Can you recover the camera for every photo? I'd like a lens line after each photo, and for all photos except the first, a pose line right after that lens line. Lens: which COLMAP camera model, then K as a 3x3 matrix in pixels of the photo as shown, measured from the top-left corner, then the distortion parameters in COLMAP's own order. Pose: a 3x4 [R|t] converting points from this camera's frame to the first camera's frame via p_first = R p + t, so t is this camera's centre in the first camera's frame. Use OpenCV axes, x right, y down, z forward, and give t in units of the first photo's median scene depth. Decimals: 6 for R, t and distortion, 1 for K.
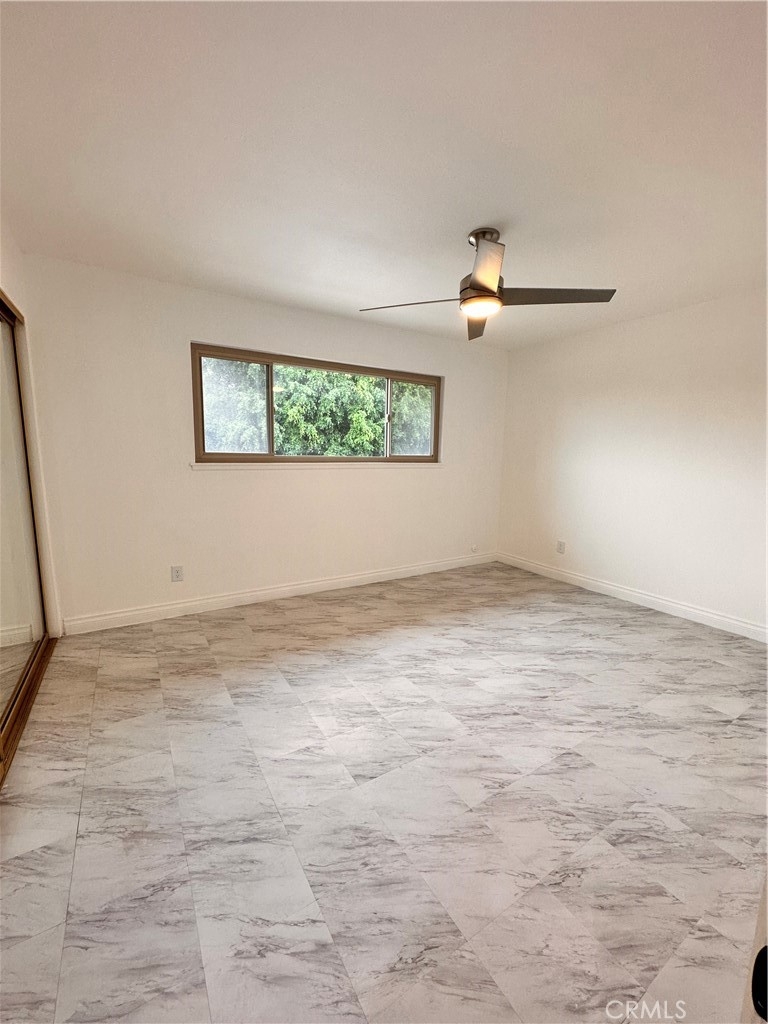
lens RADIAL K [[410.0, 0, 383.1], [0, 410.0, 512.9], [0, 0, 1]] dist [-0.003728, 0.000553]
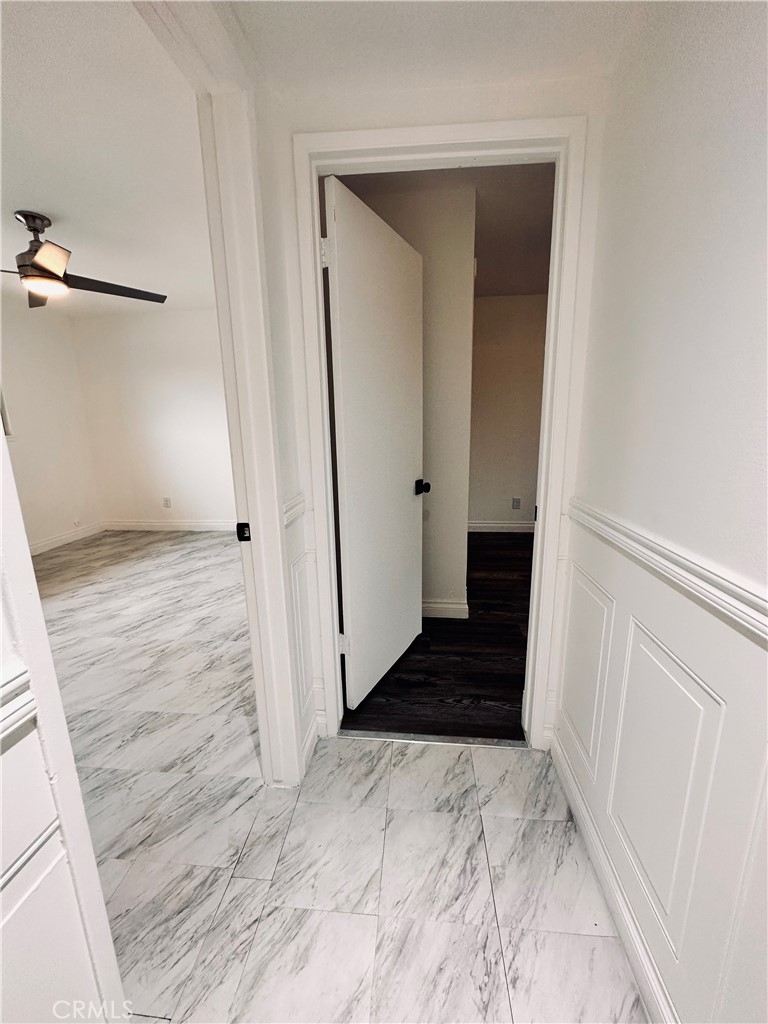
lens RADIAL K [[410.0, 0, 387.2], [0, 410.0, 511.4], [0, 0, 1]] dist [-0.003728, 0.000553]
pose [[0.596356, -0.199857, 0.777442, -0.146999], [0.145903, 0.979365, 0.139847, 0.054894], [-0.789349, 0.030033, 0.613210, -0.294714]]
